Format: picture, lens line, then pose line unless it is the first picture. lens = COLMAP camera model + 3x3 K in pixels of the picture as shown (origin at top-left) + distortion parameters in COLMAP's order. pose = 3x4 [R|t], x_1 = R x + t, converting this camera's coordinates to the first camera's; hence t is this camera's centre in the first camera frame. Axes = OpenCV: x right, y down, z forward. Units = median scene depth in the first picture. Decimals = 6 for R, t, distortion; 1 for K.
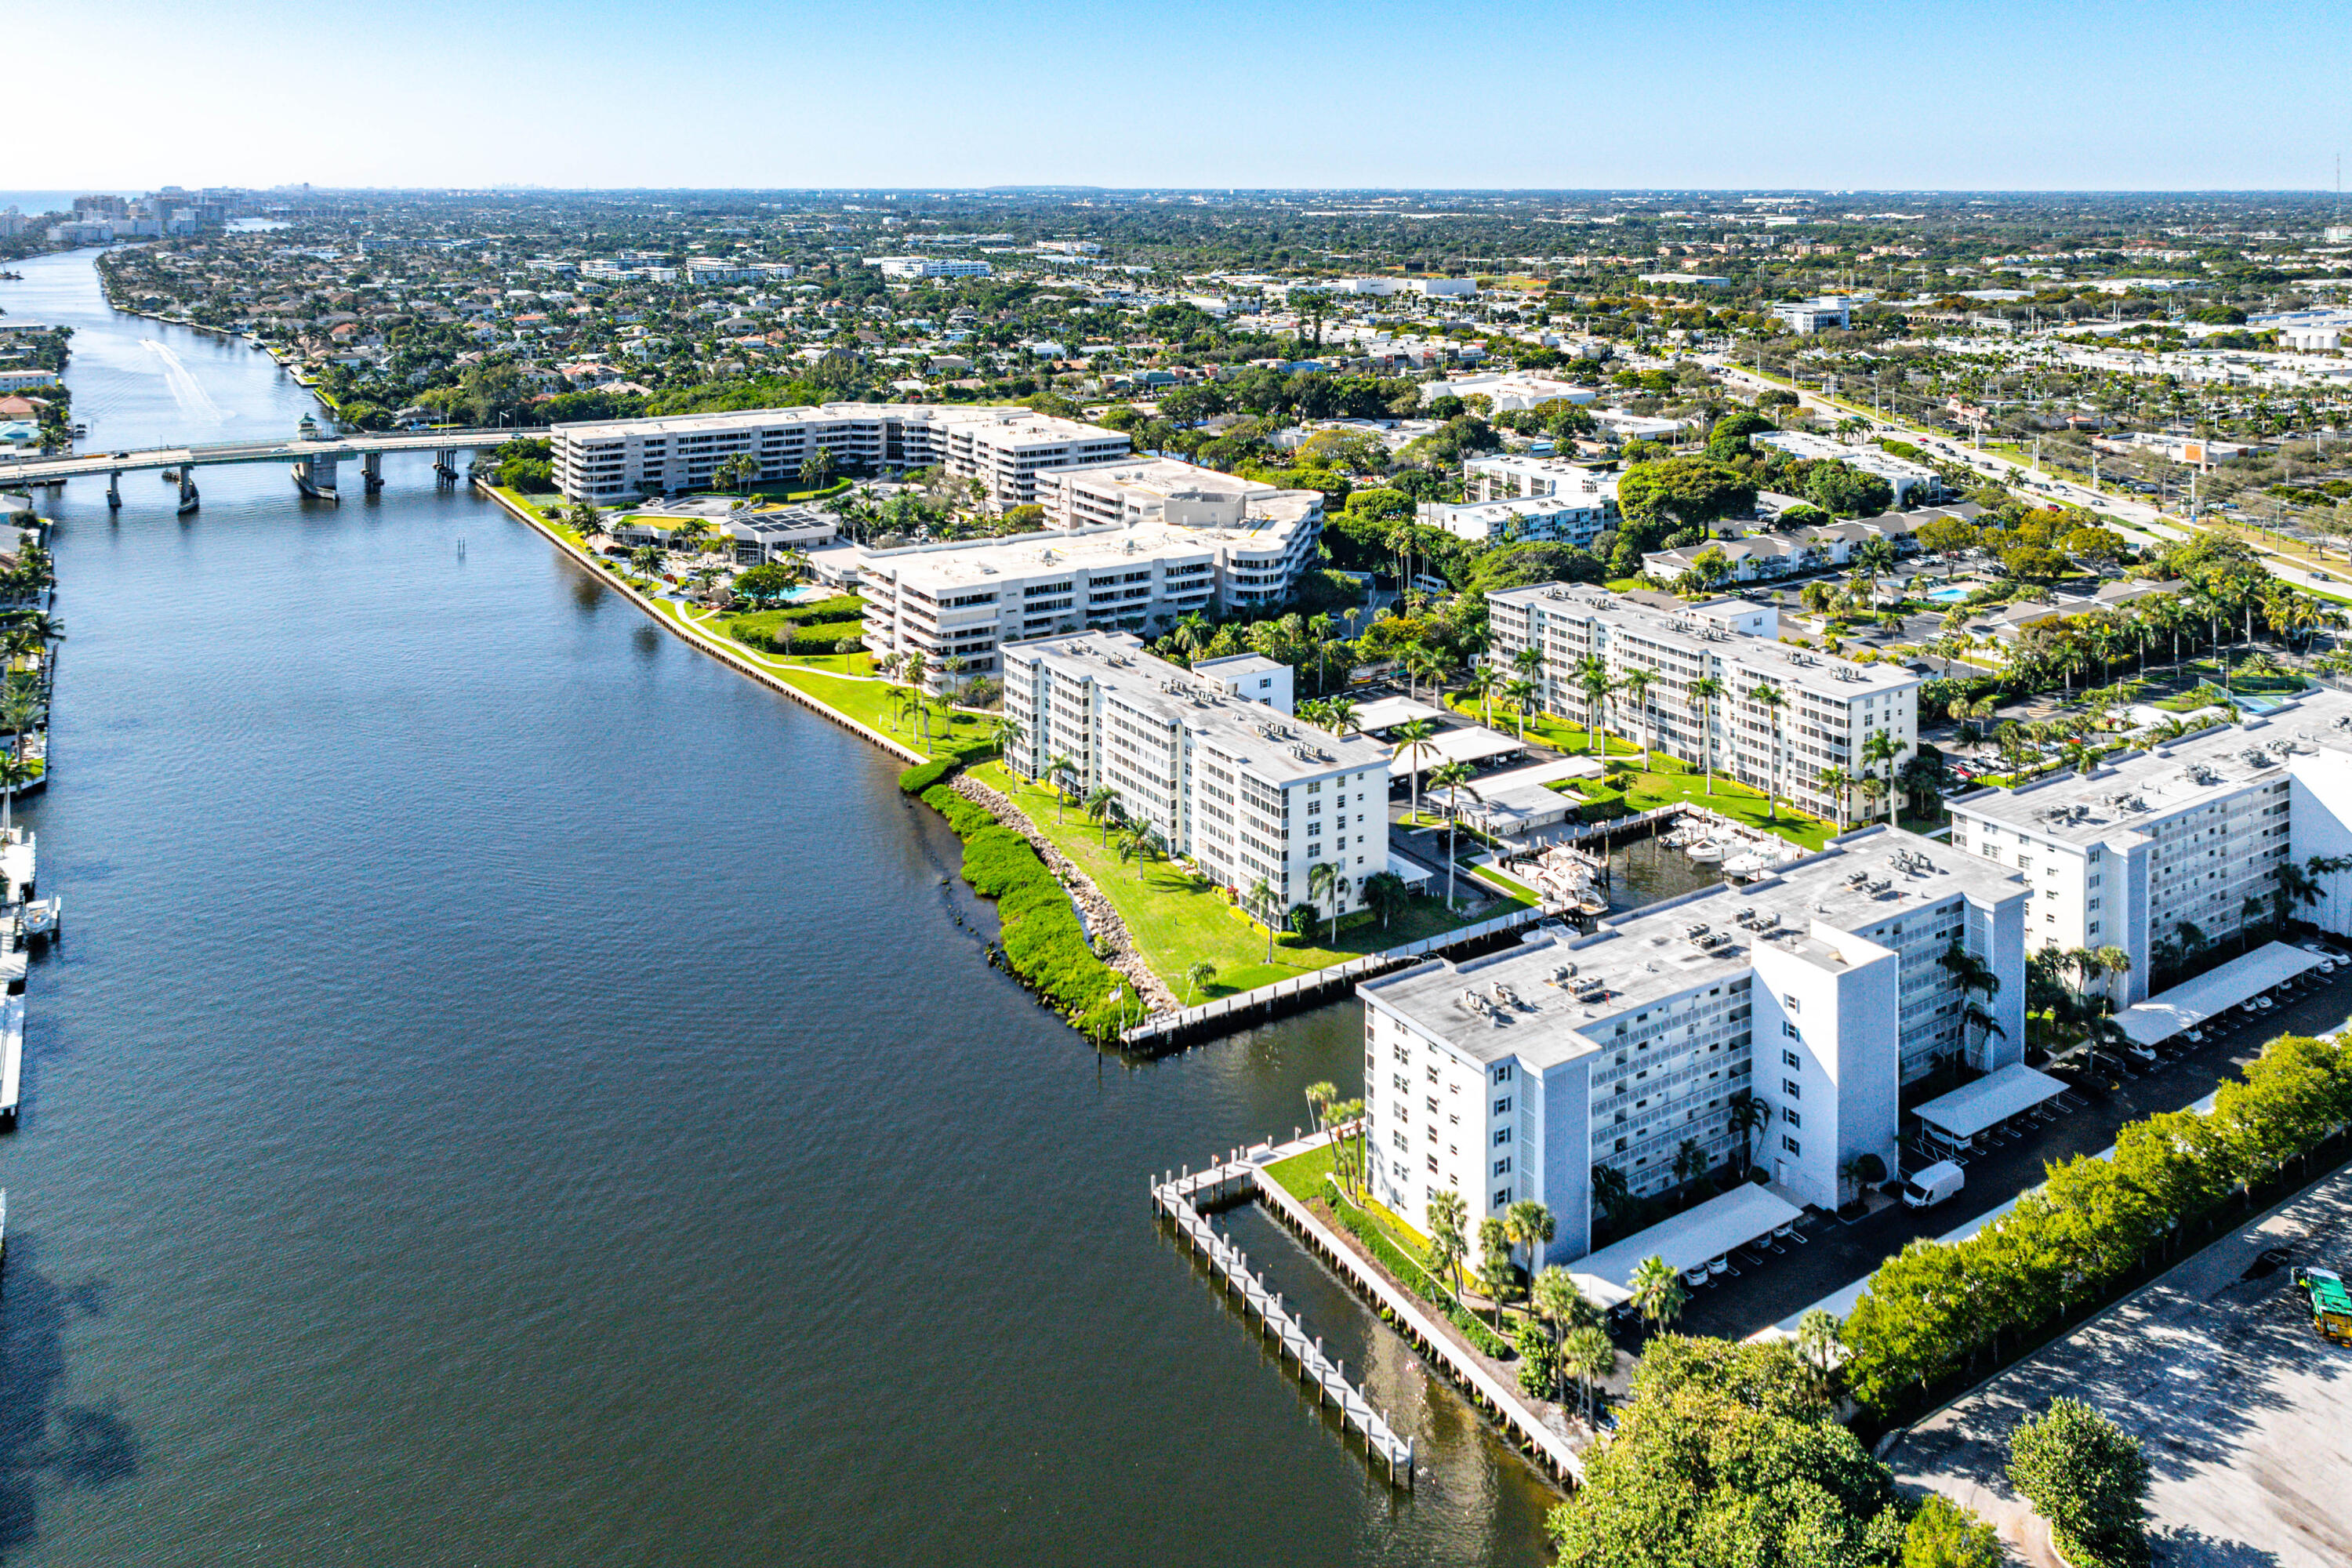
lens RADIAL K [[1622.5, 0, 1176.0], [0, 1622.5, 784.0], [0, 0, 1]] dist [-0.002829, -0.000406]
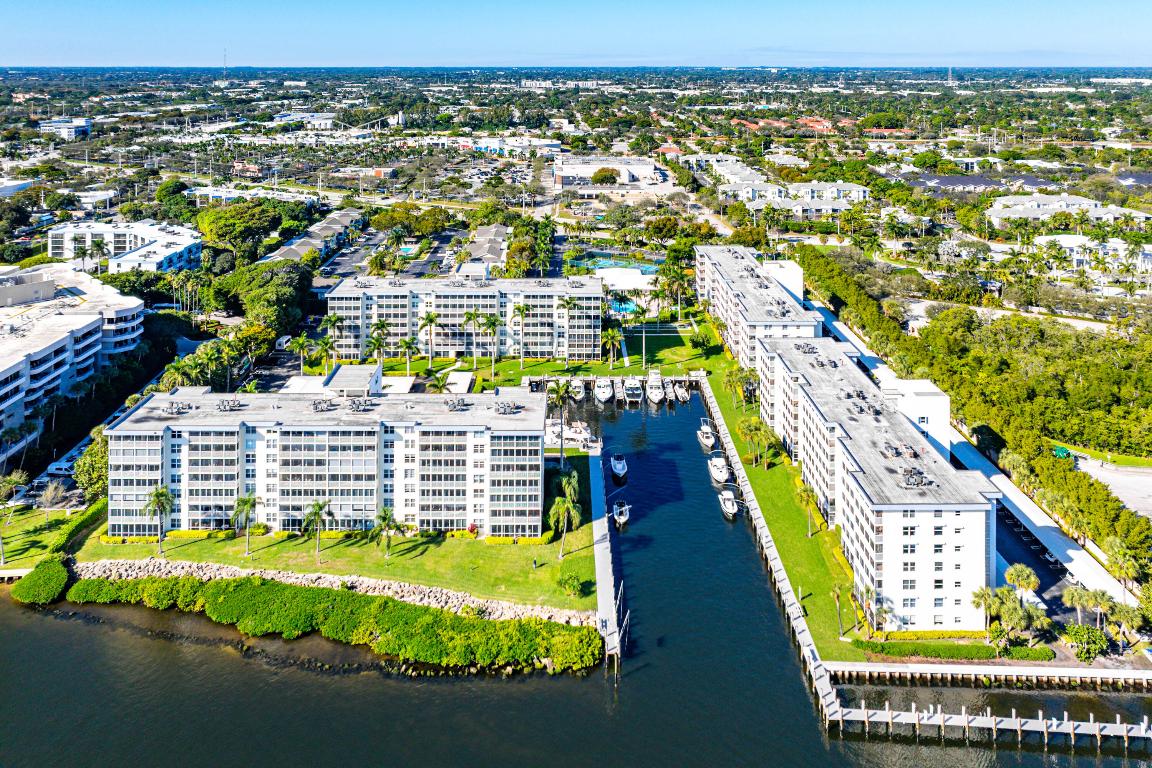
lens RADIAL K [[794.7, 0, 576.0], [0, 794.7, 384.0], [0, 0, 1]] dist [-0.002829, -0.000406]
pose [[0.528232, -0.313723, 0.789018, -0.283985], [0.289251, 0.940146, 0.180166, -0.098817], [-0.798314, 0.133055, 0.587359, 0.357885]]
